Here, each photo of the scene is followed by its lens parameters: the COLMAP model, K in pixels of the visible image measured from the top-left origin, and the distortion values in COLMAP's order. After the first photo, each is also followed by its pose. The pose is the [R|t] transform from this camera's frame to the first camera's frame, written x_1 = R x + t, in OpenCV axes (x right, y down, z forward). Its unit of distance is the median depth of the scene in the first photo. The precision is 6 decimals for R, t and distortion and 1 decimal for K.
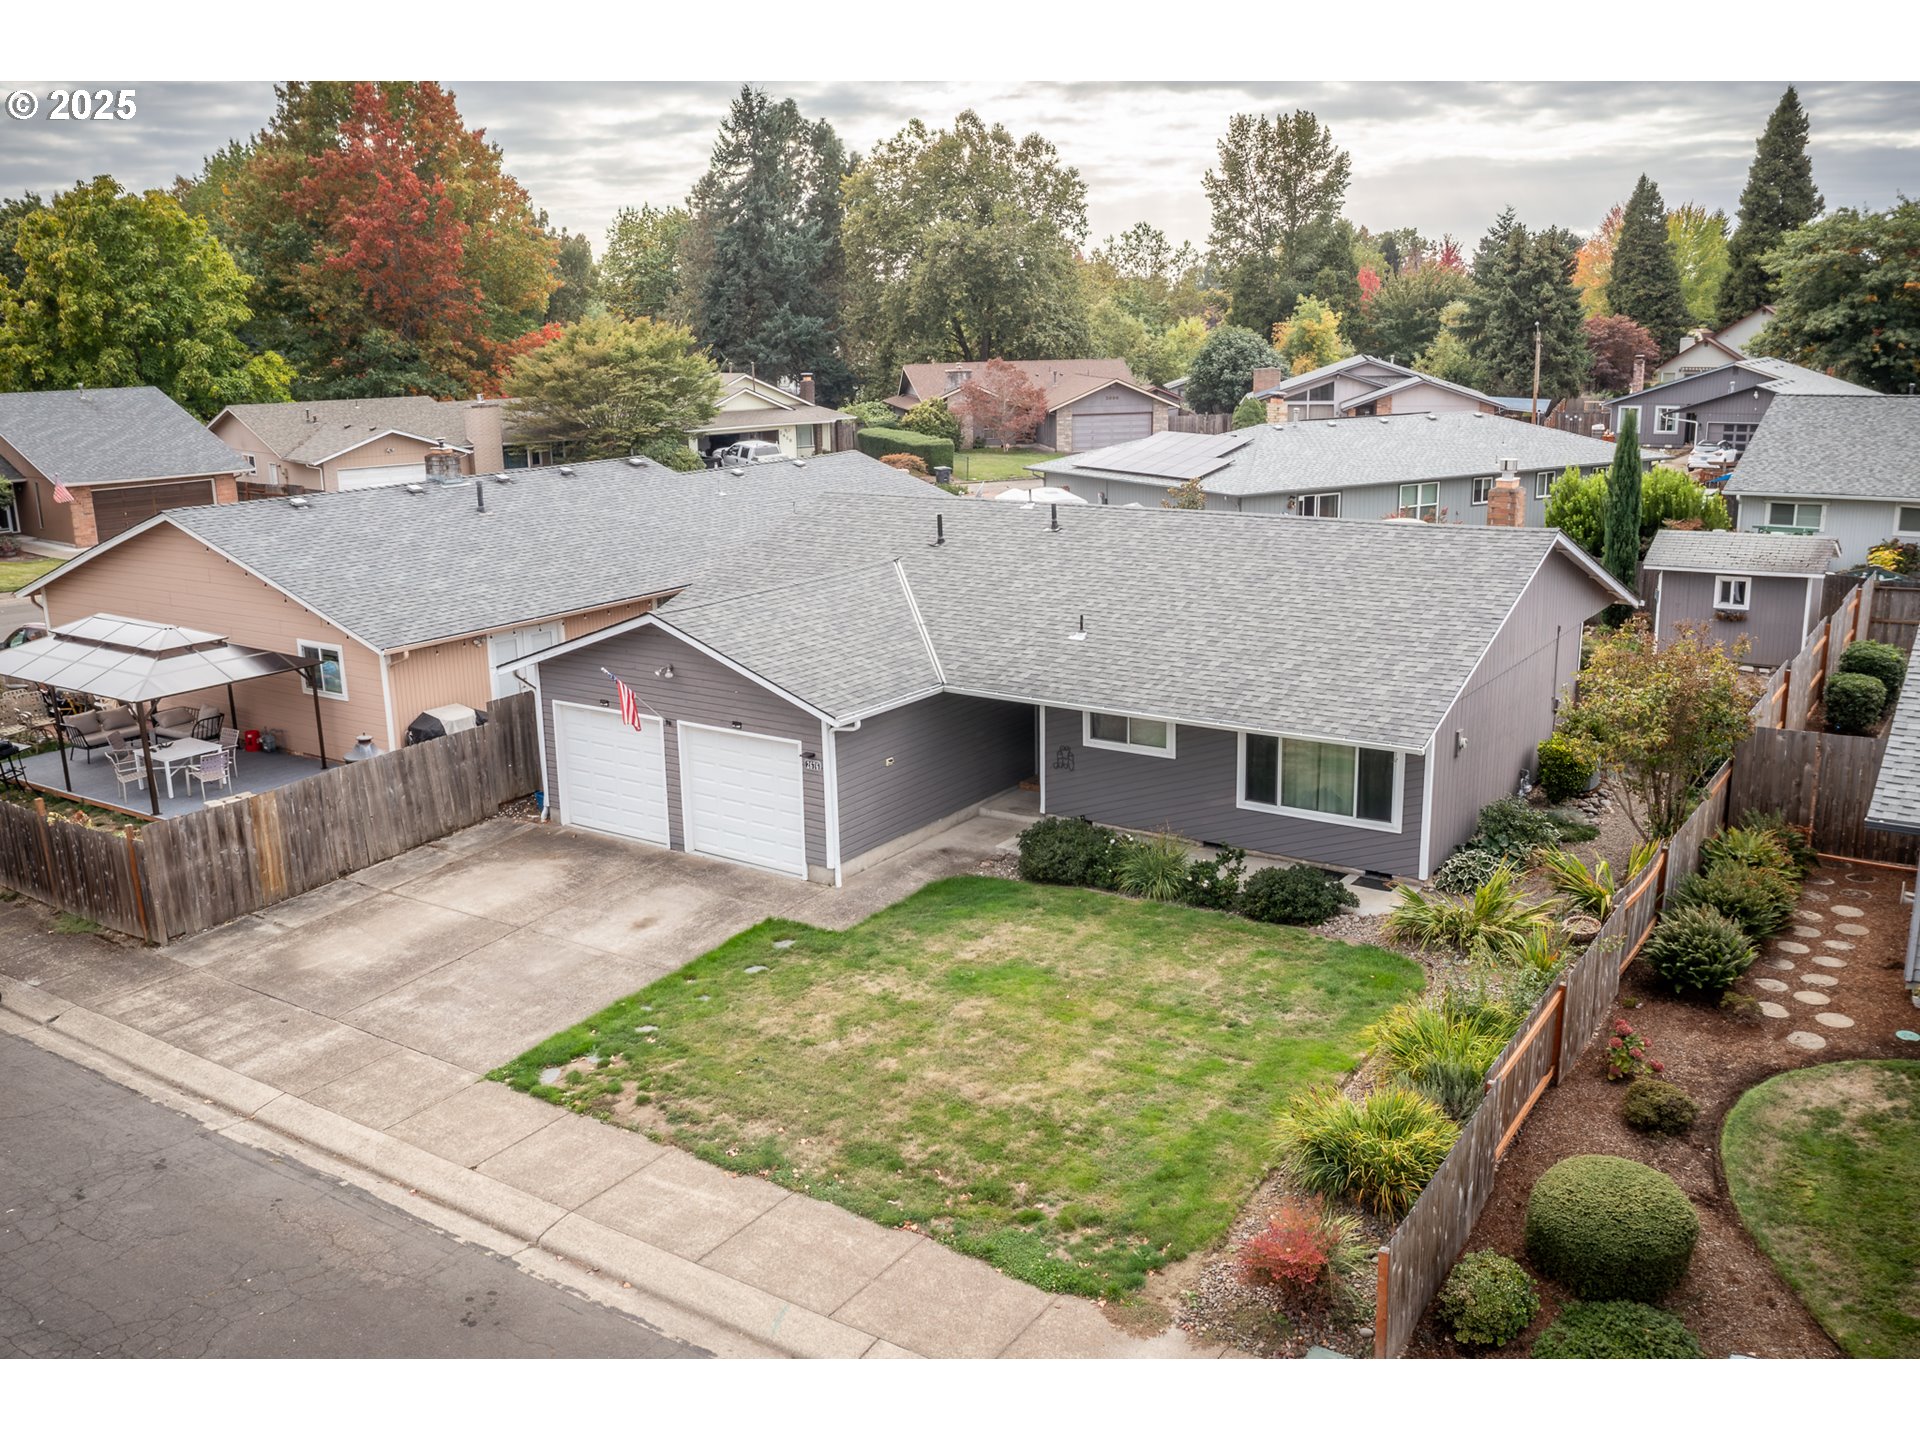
lens RADIAL K [[1563.1, 0, 1020.4], [0, 1563.1, 733.9], [0, 0, 1]] dist [-0.008518, 0.003627]
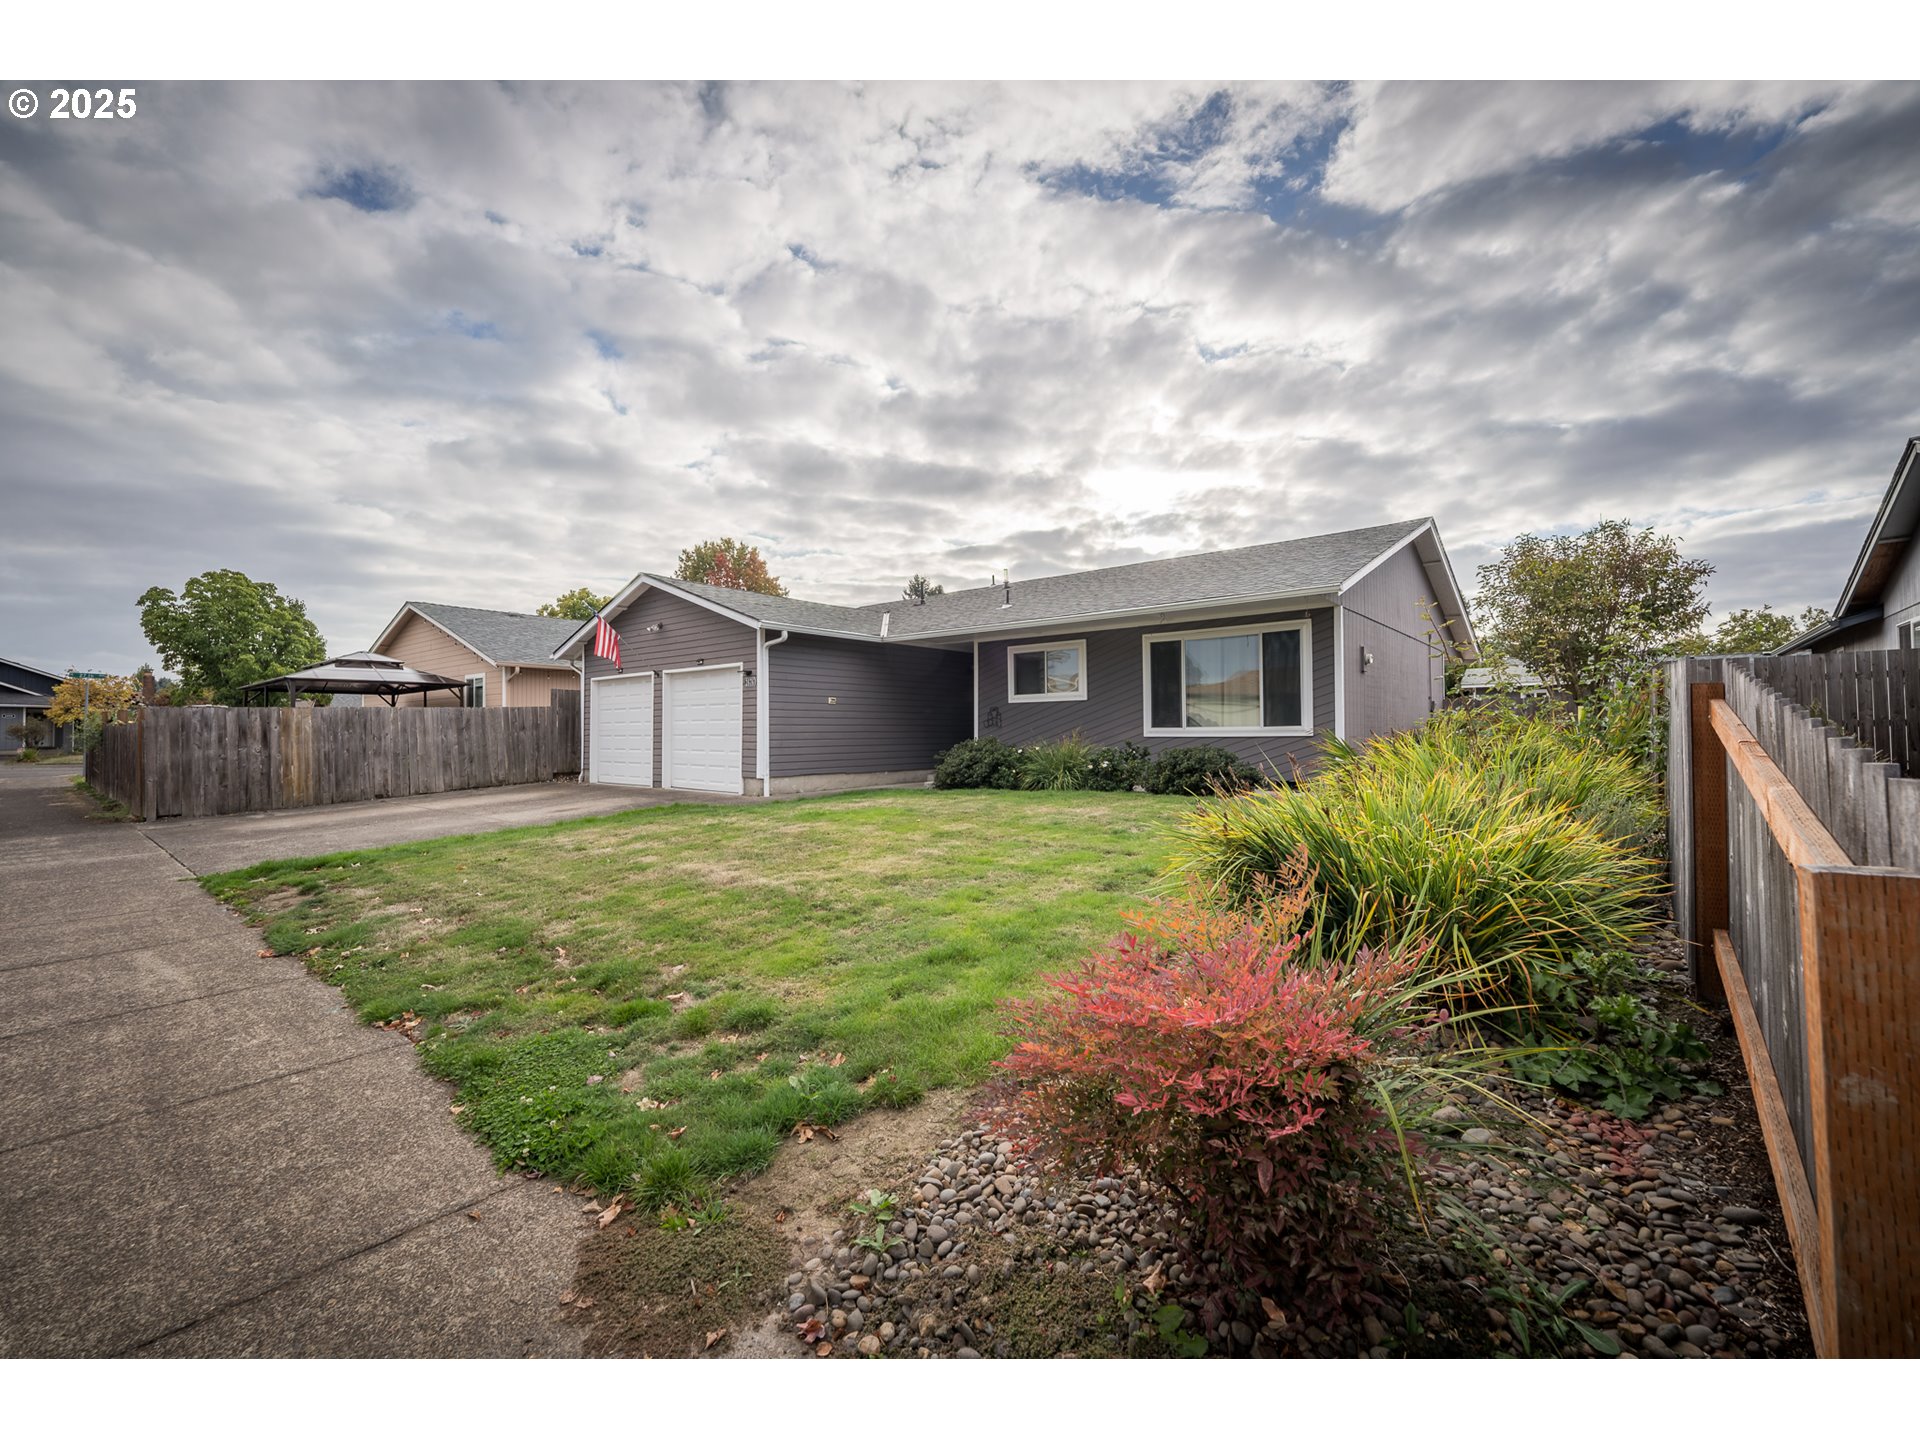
lens RADIAL K [[776.7, 0, 973.0], [0, 776.7, 725.7], [0, 0, 1]] dist [0.000679, -0.000279]
pose [[0.993297, 0.002042, -0.115568, 0.089622], [-0.031607, 0.966536, -0.254577, 0.189110], [0.111181, 0.256523, 0.960122, 0.513036]]
